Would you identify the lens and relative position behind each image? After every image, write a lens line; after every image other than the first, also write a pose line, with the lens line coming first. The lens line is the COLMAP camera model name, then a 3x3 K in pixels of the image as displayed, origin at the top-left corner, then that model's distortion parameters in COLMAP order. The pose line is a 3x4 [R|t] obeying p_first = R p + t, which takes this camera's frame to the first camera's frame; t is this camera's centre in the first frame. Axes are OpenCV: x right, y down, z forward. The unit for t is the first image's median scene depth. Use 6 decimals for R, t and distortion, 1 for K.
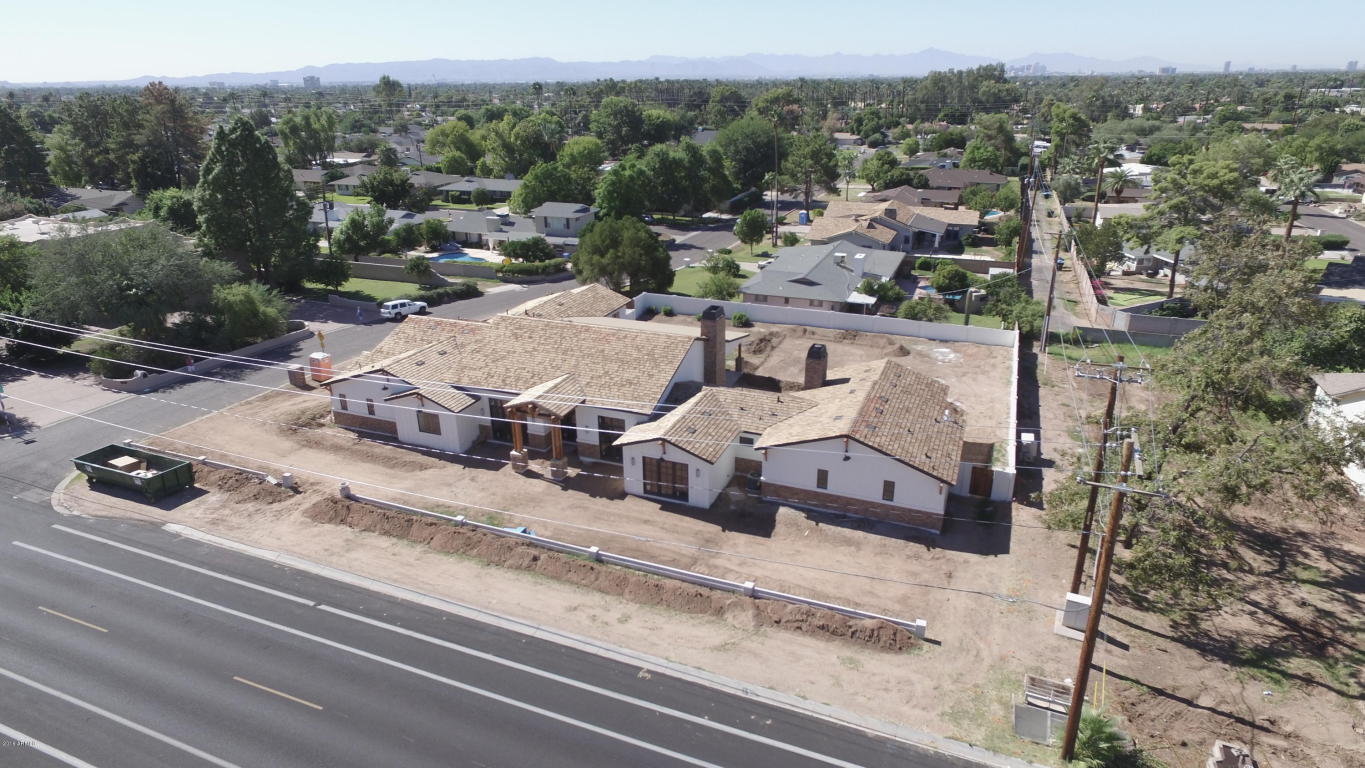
lens RADIAL K [[790.1, 0, 677.0], [0, 790.1, 390.8], [0, 0, 1]] dist [-0.012158, 0.016123]
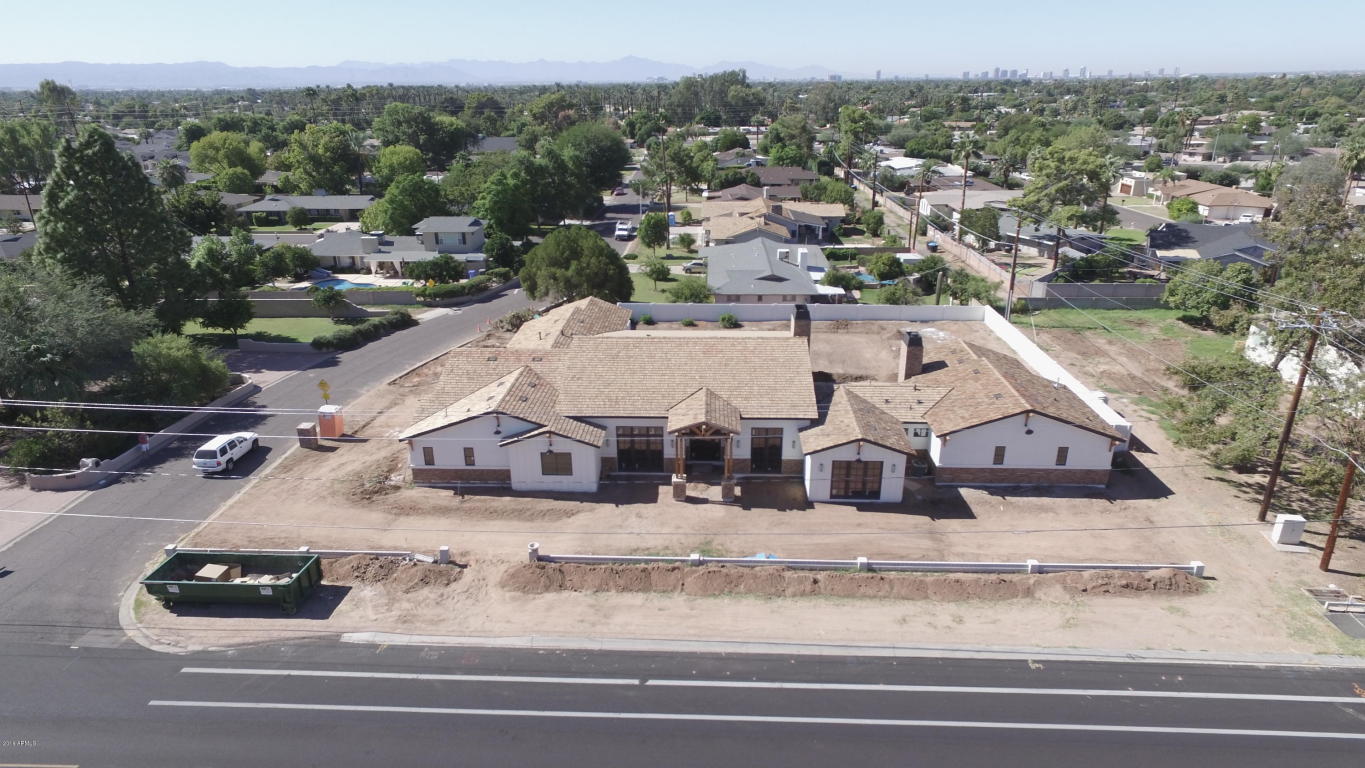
lens RADIAL K [[790.1, 0, 679.1], [0, 790.1, 388.1], [0, 0, 1]] dist [-0.012158, 0.016123]
pose [[0.940807, -0.122462, 0.316046, -0.367205], [0.125642, 0.992021, 0.010380, -0.028596], [-0.314796, 0.029943, 0.948687, 0.089412]]
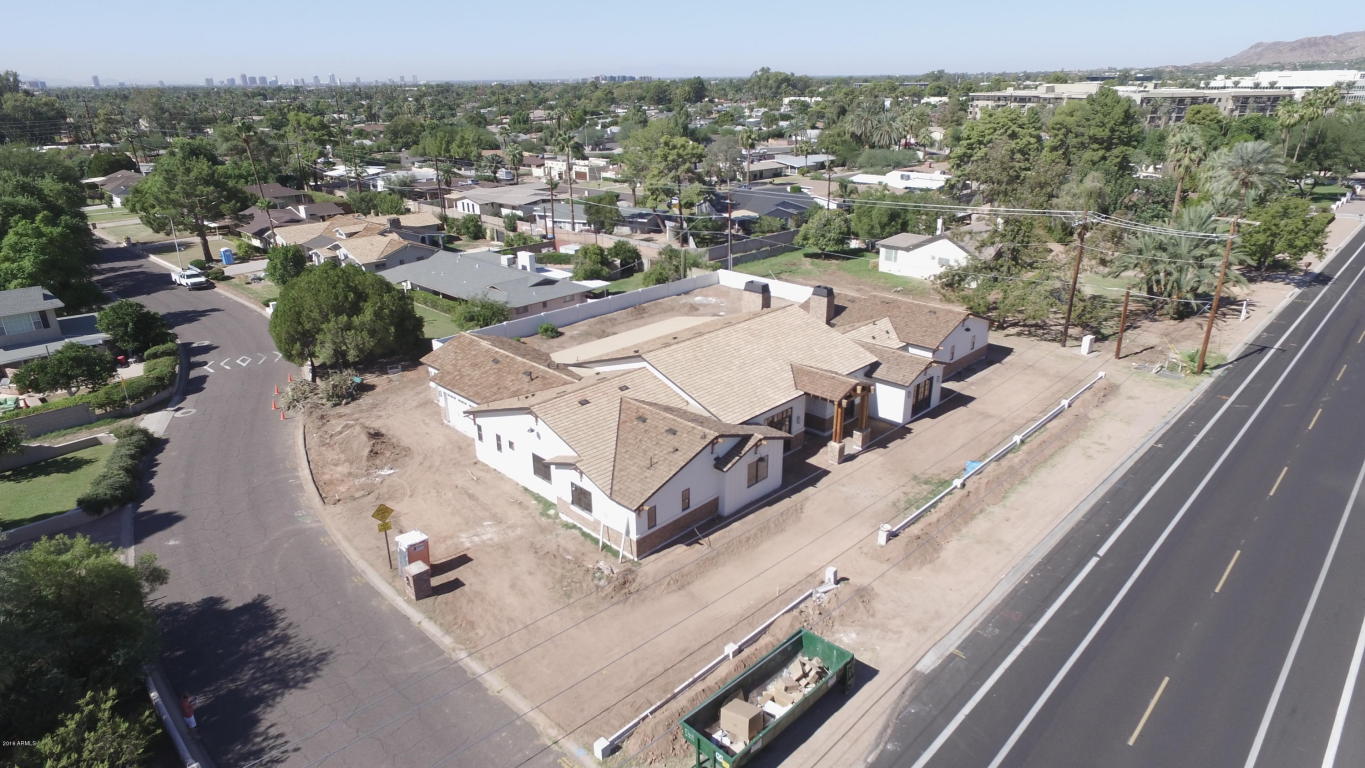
lens RADIAL K [[790.1, 0, 679.9], [0, 790.1, 388.3], [0, 0, 1]] dist [-0.012158, 0.016123]
pose [[0.375264, -0.333124, 0.864989, -0.852714], [0.349553, 0.915148, 0.200792, -0.195492], [-0.858481, 0.227010, 0.459866, 0.531266]]
